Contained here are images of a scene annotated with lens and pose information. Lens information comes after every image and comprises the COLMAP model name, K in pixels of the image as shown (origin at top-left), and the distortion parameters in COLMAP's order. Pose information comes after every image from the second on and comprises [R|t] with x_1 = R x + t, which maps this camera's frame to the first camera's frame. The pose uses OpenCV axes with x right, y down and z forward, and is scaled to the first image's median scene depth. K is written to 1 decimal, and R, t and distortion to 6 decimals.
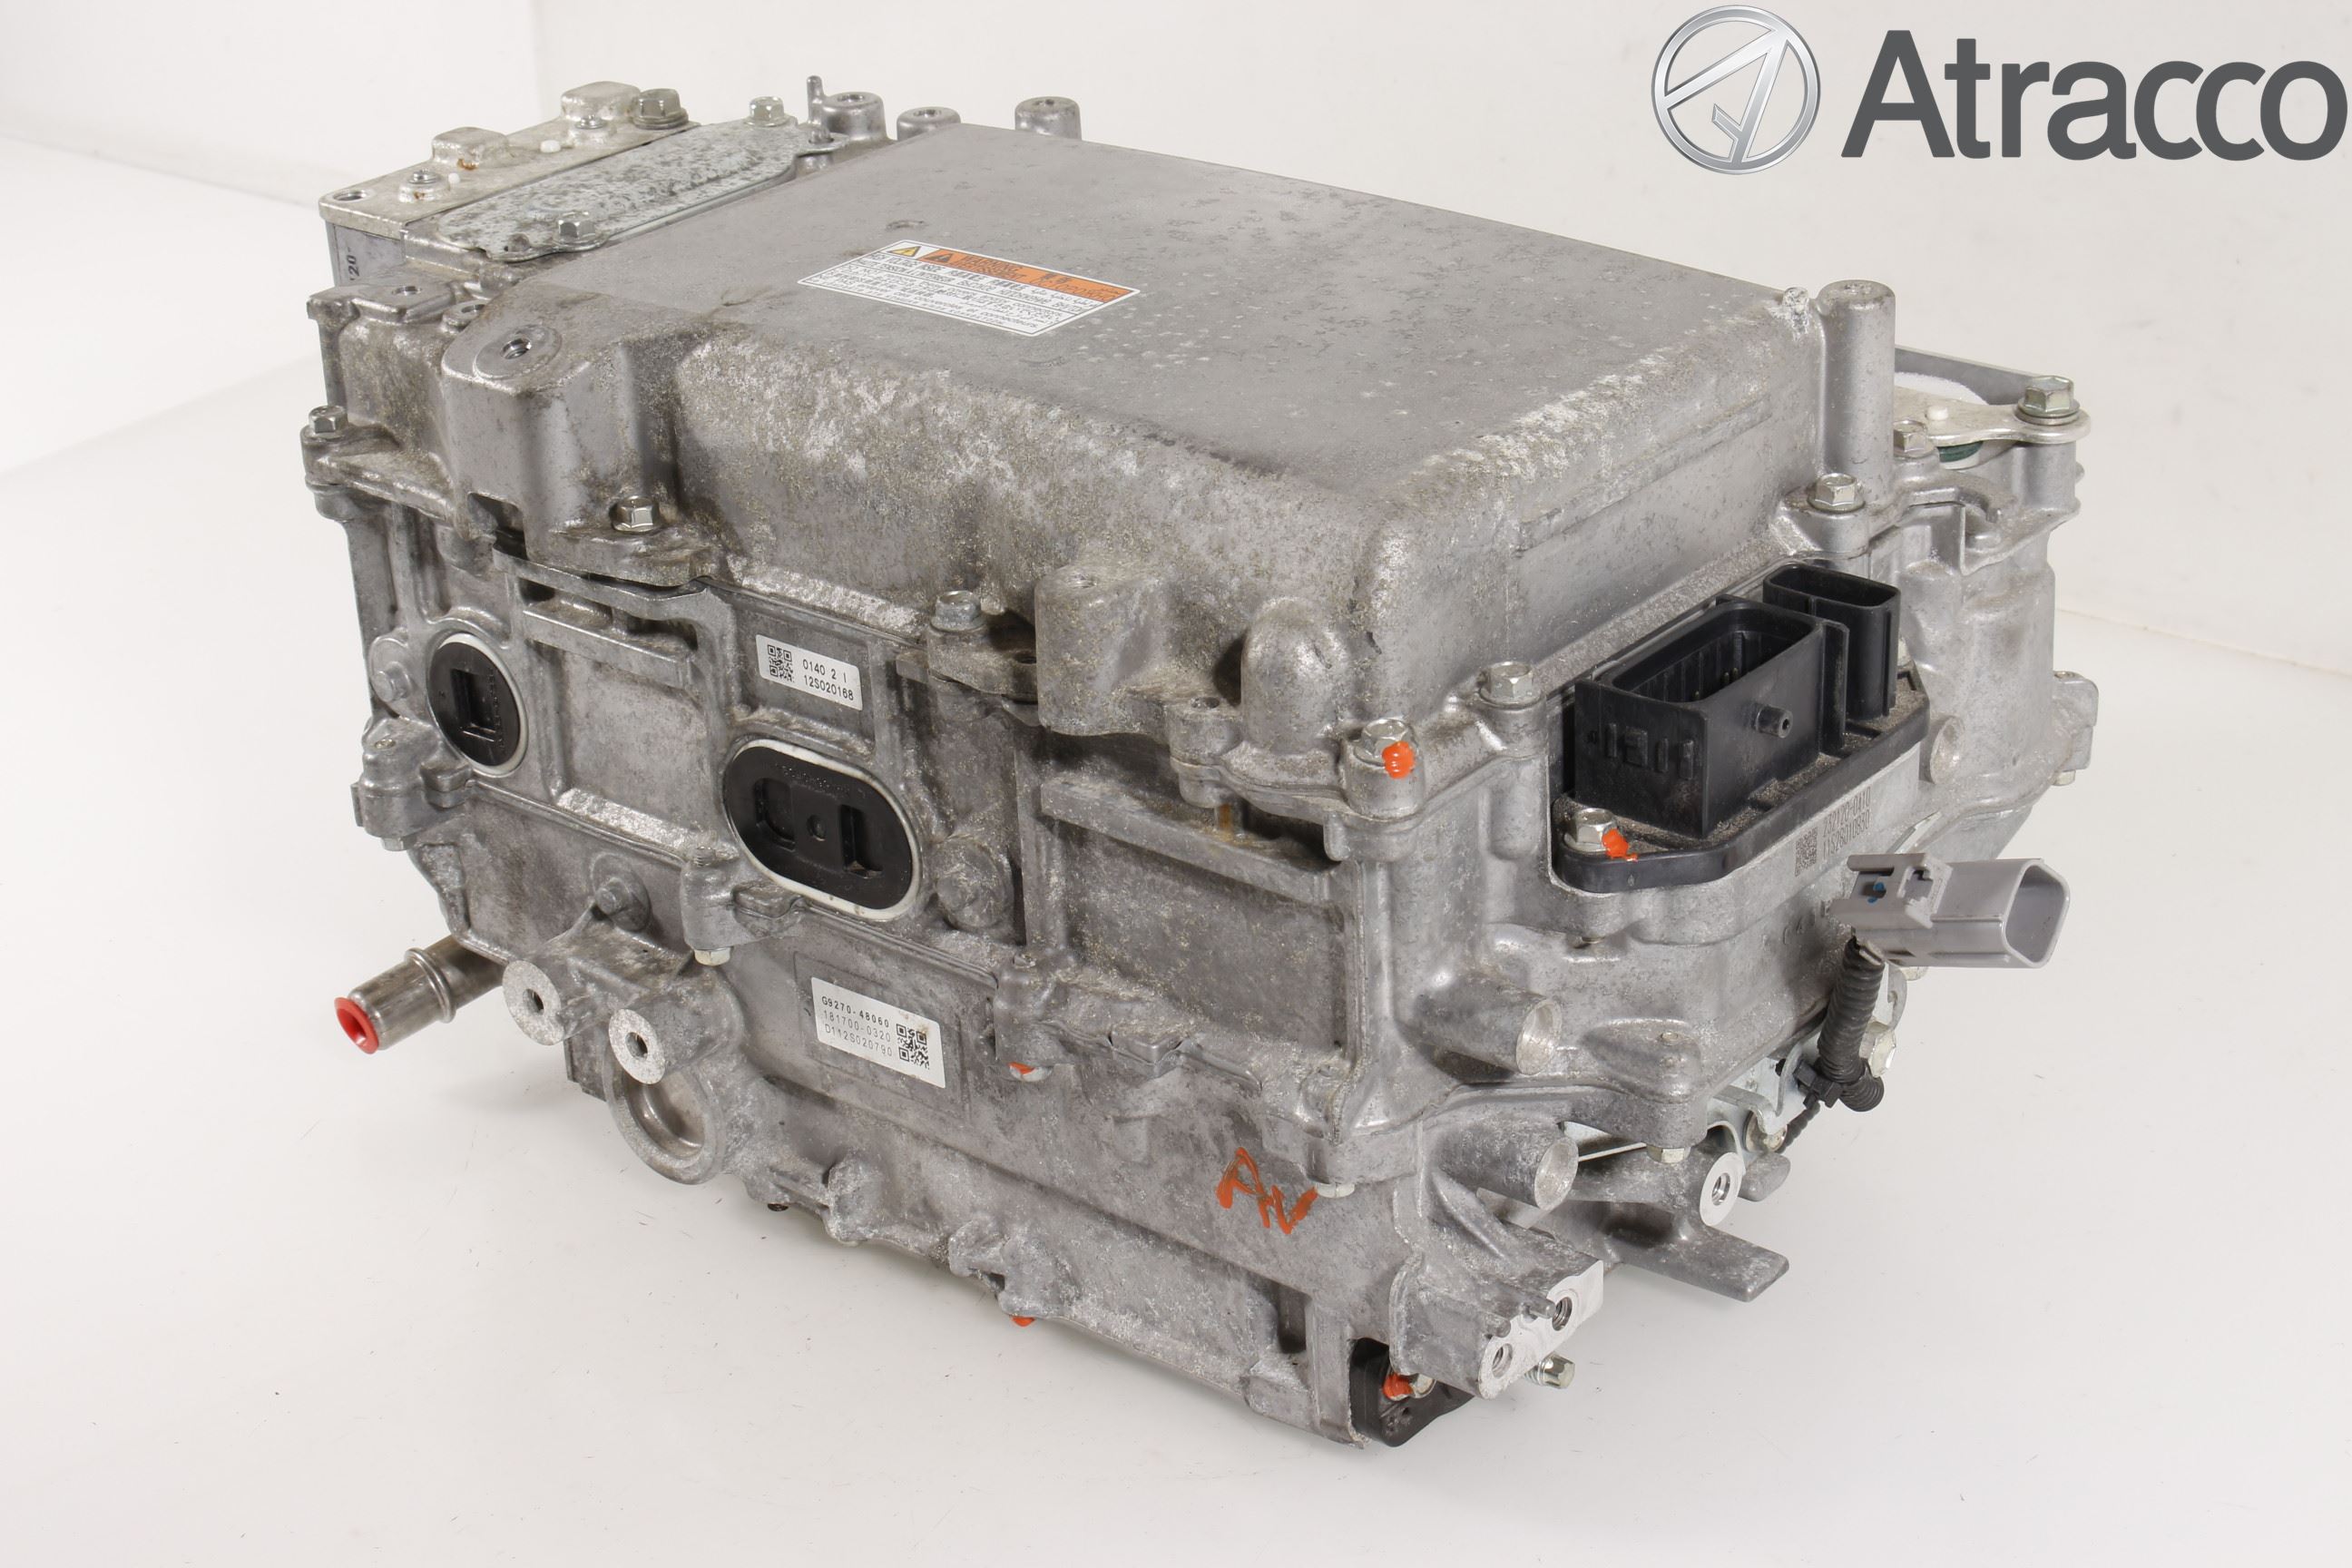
lens RADIAL K [[3963.6, 0, 1174.2], [0, 3963.6, 783.2], [0, 0, 1]] dist [-0.005049, 0.000000]
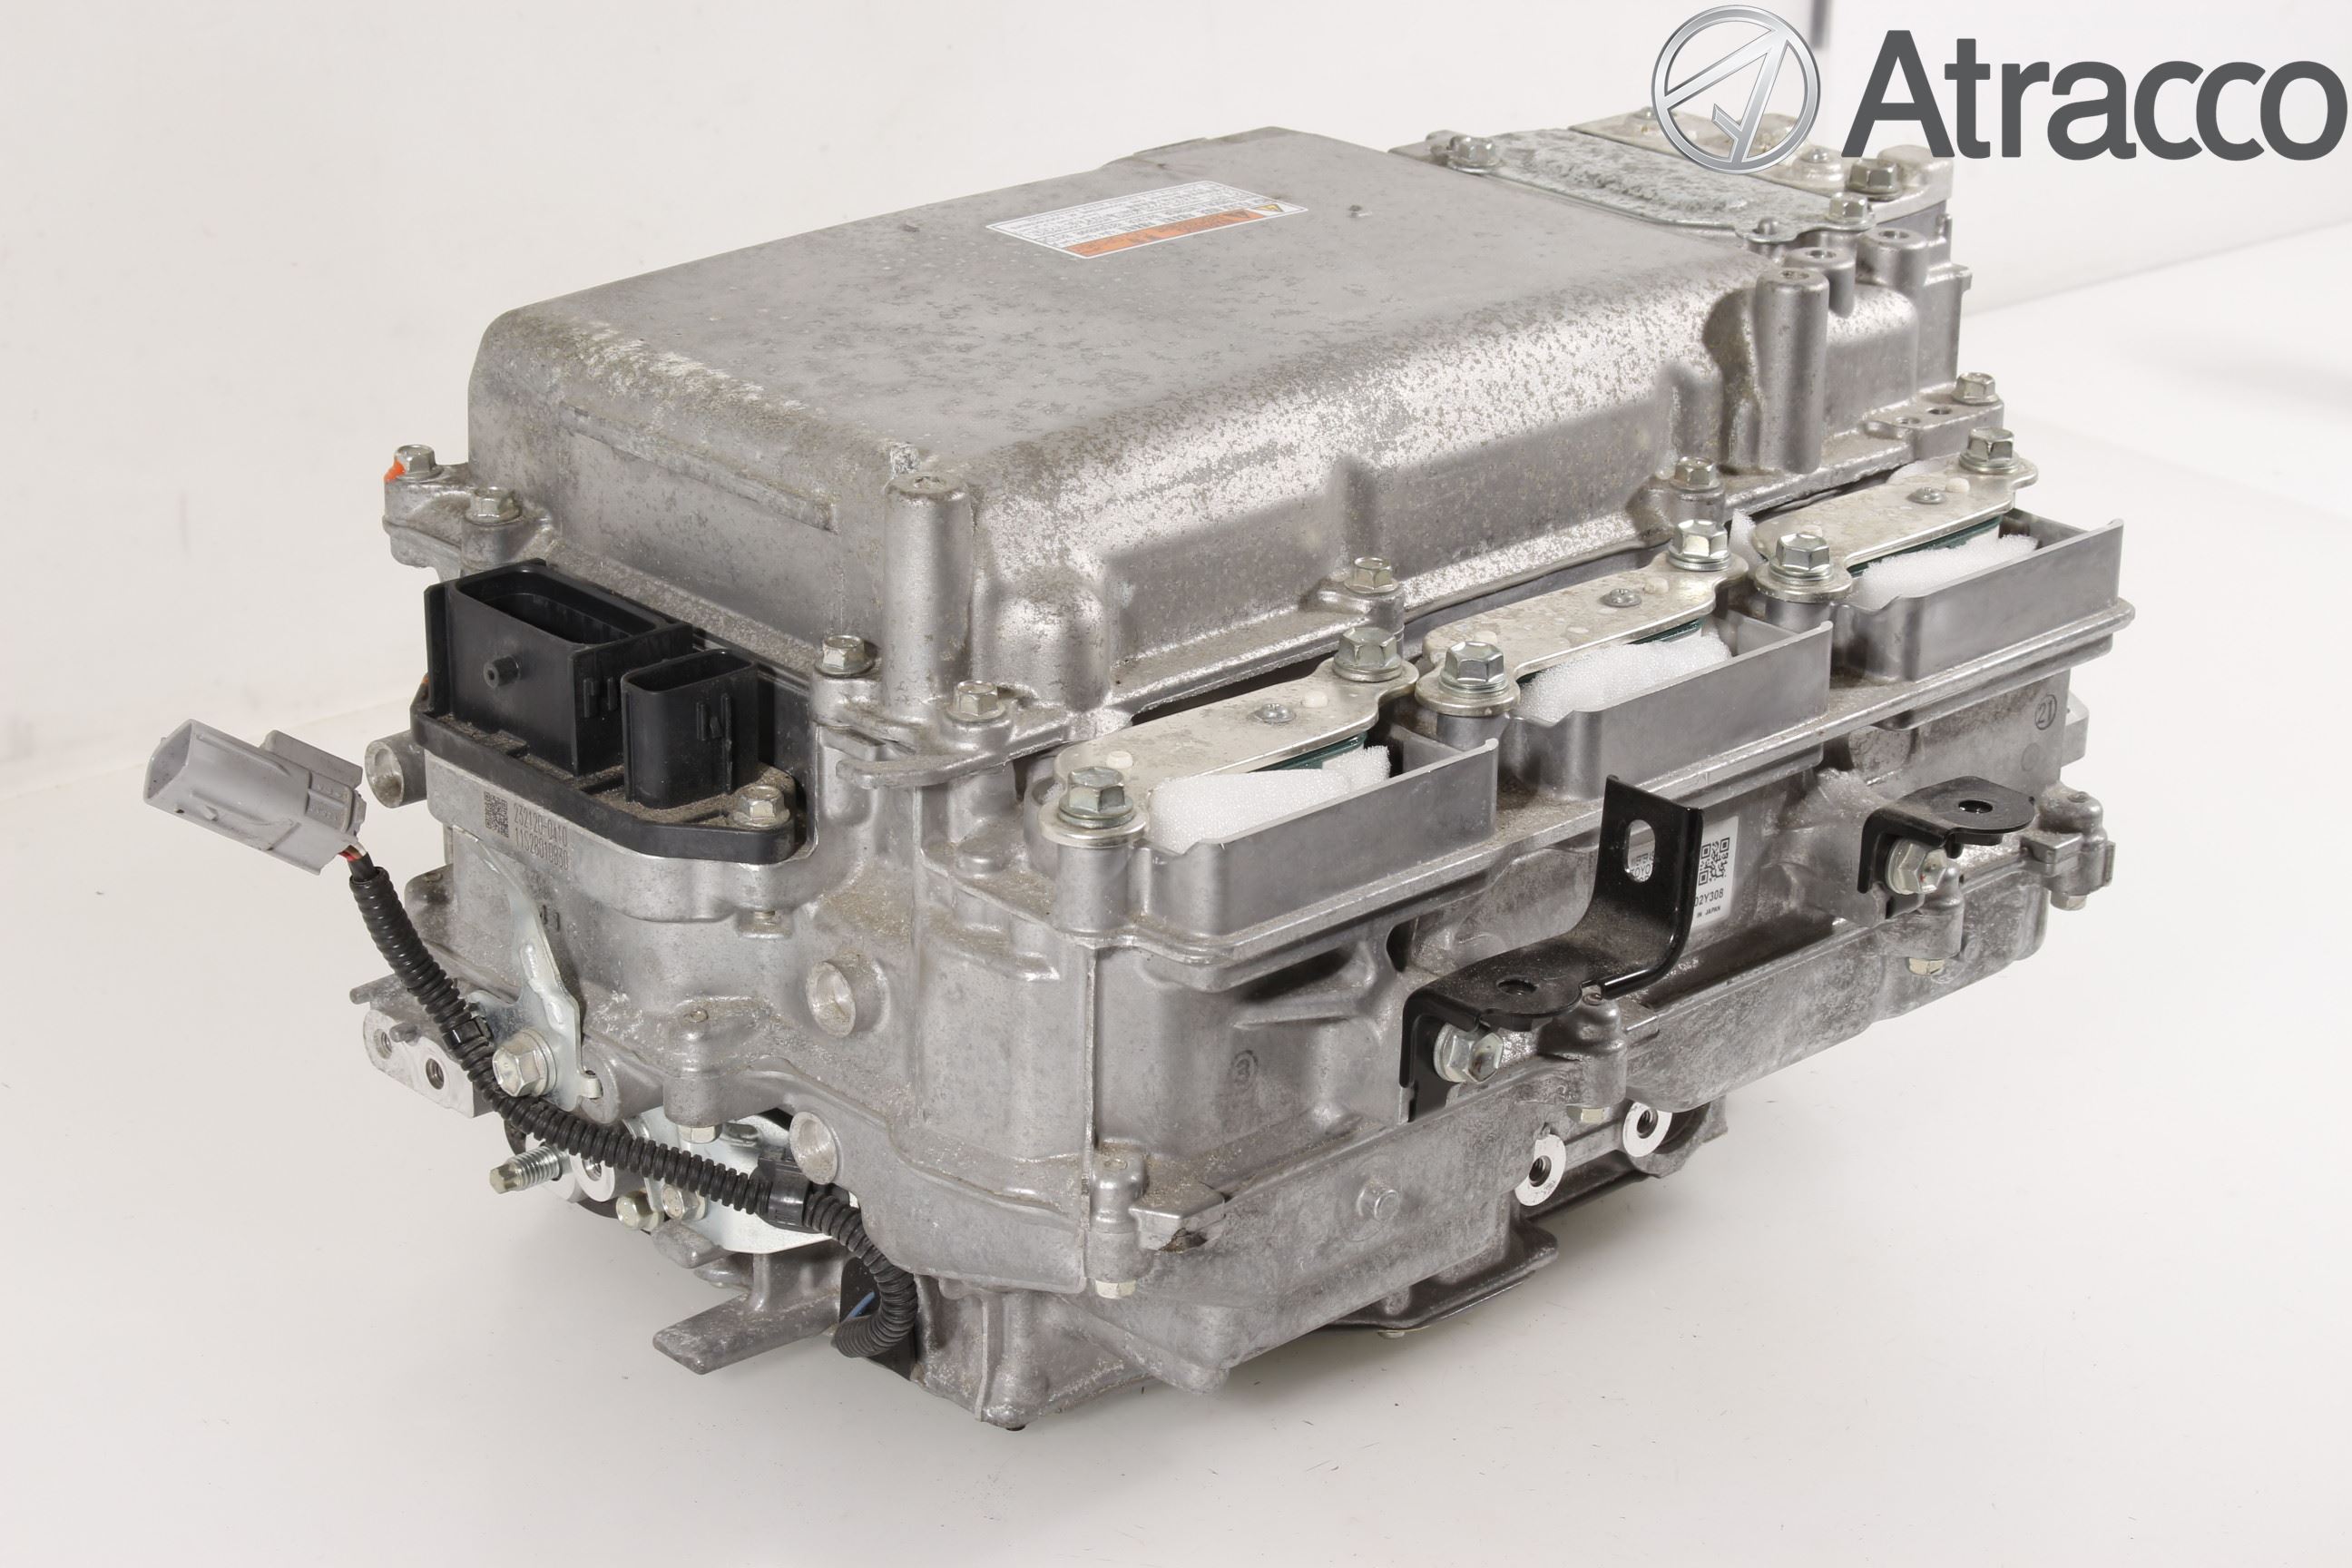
lens RADIAL K [[4632.5, 0, 1176.5], [0, 4632.5, 783.9], [0, 0, 1]] dist [0.005416, 0.000000]
pose [[-0.121276, 0.411995, -0.903079, 1.134951], [-0.442222, 0.792092, 0.420748, -0.533027], [0.888668, 0.450389, 0.086131, 0.971337]]
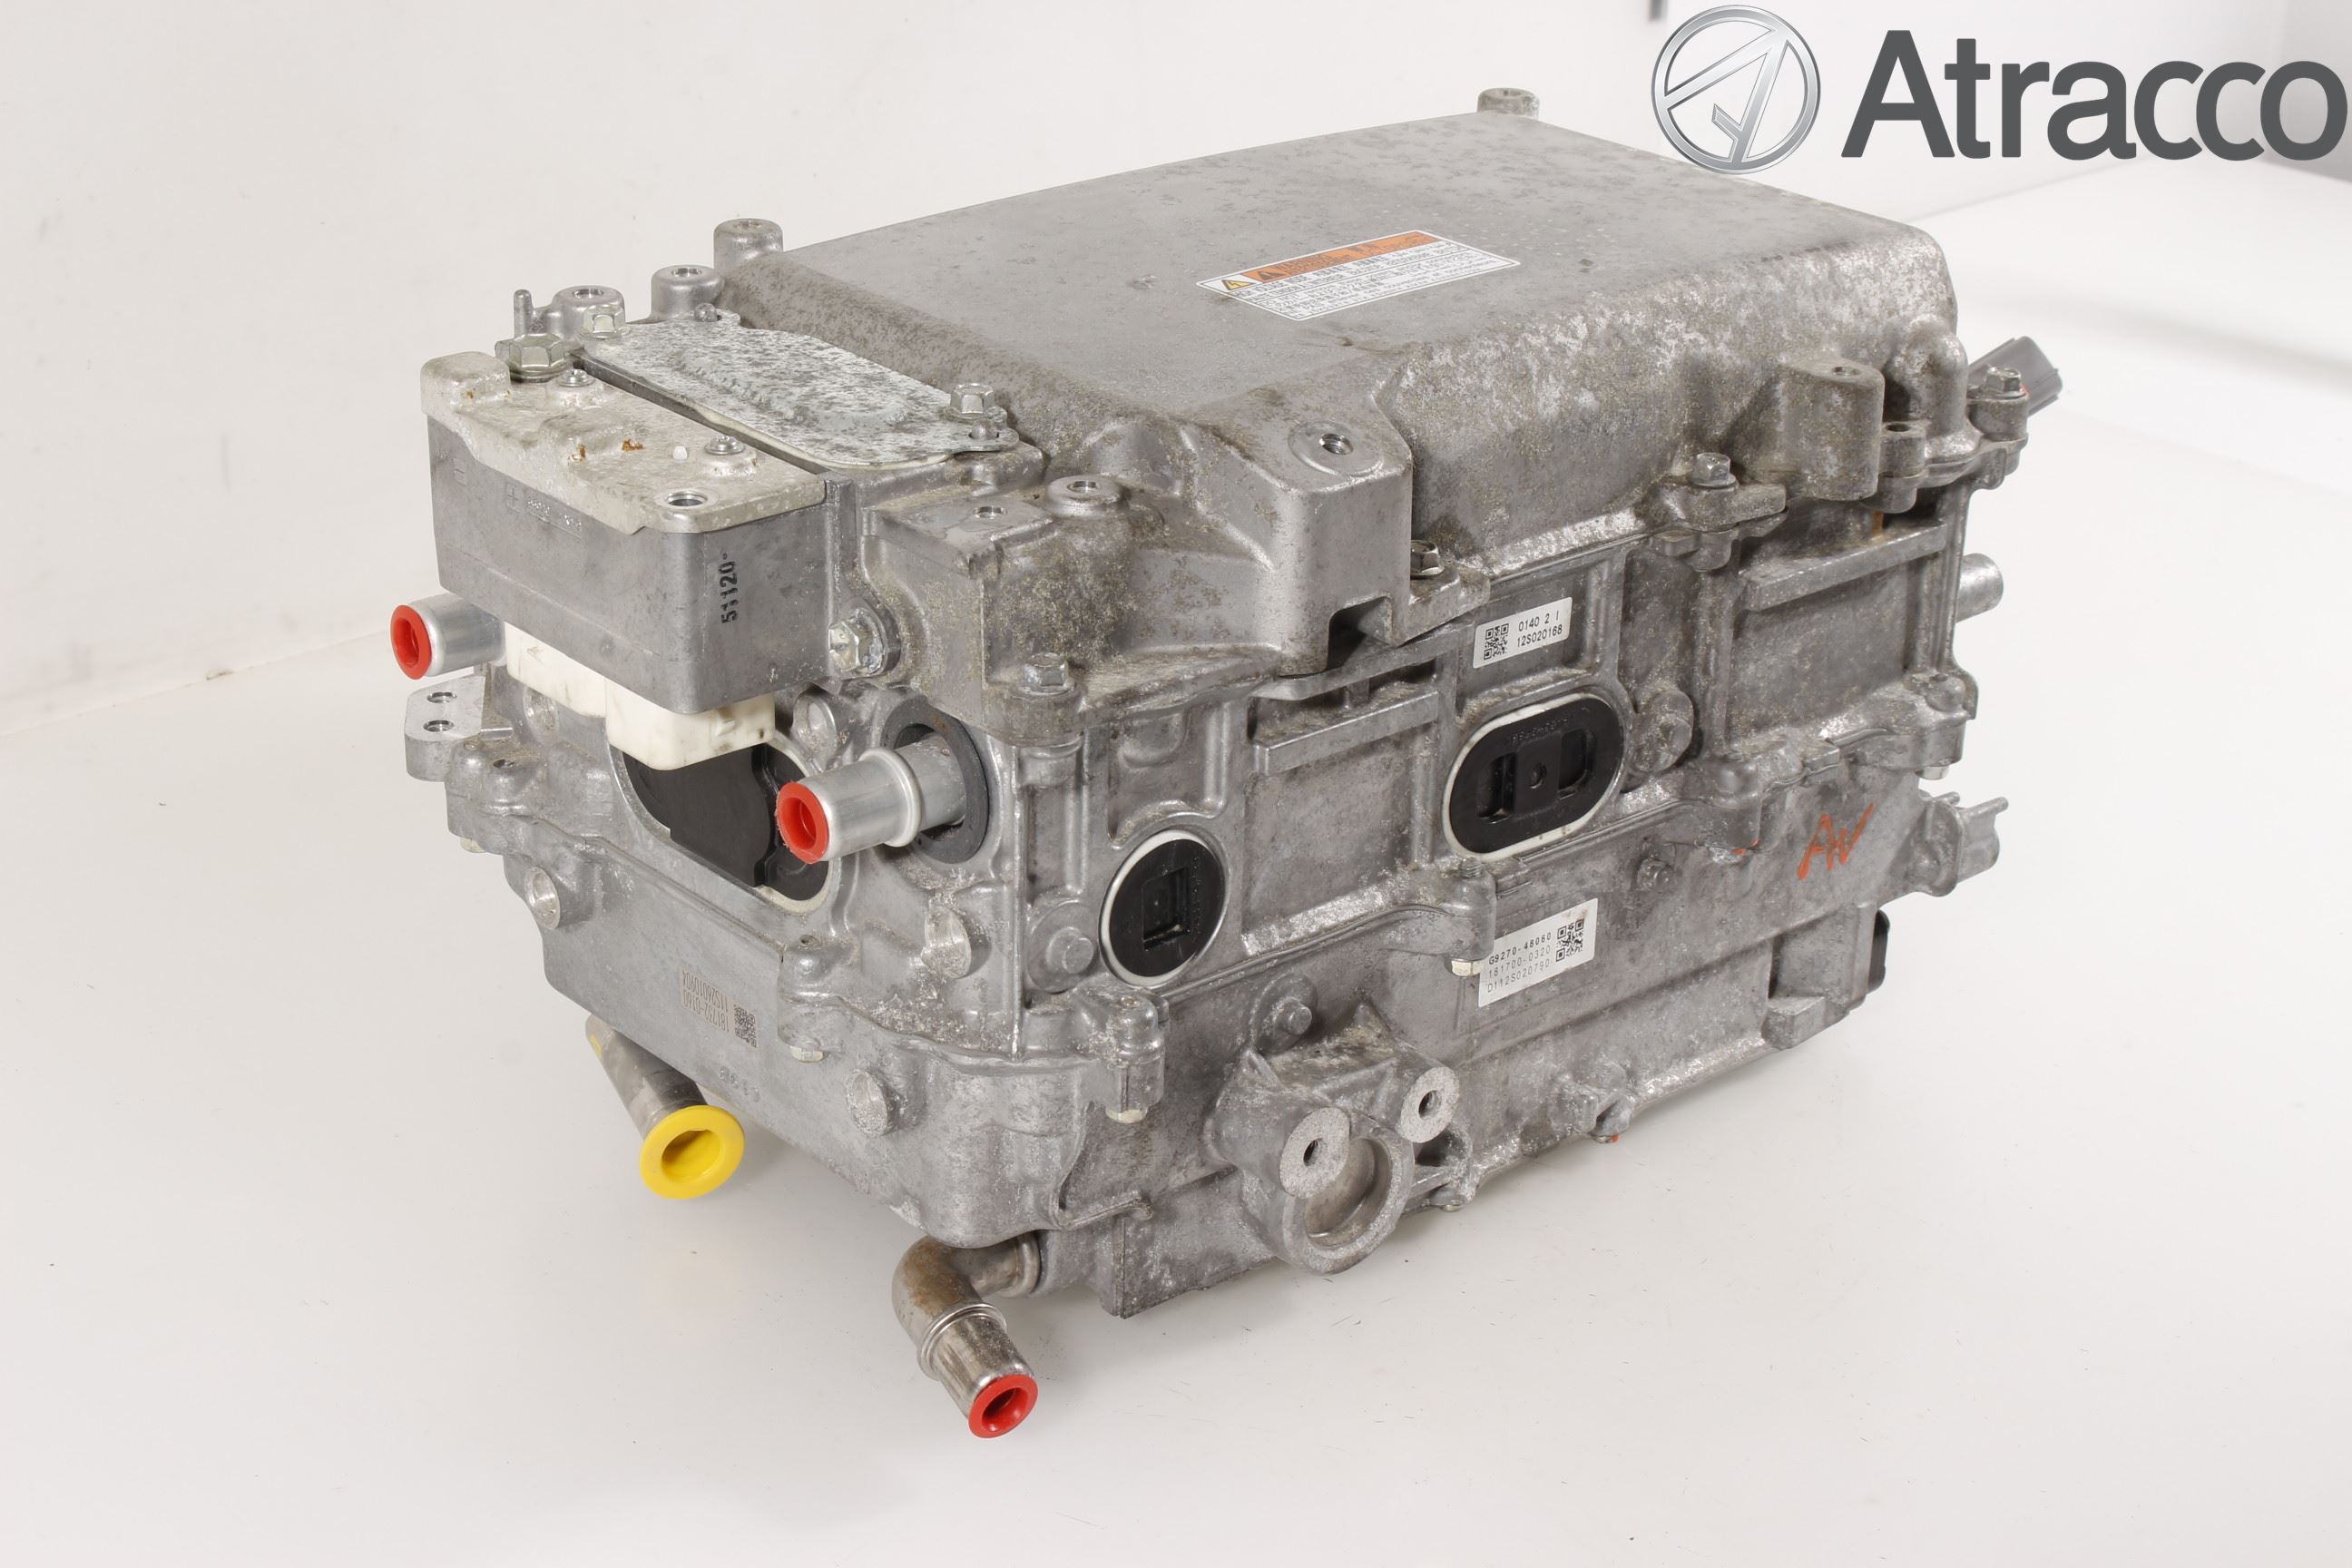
lens RADIAL K [[3783.8, 0, 1177.9], [0, 3783.8, 782.9], [0, 0, 1]] dist [-0.010385, 0.000000]
pose [[0.158709, -0.359718, 0.919464, -1.038317], [0.401428, 0.874330, 0.272770, -0.302030], [-0.902035, 0.325807, 0.283165, 0.805504]]
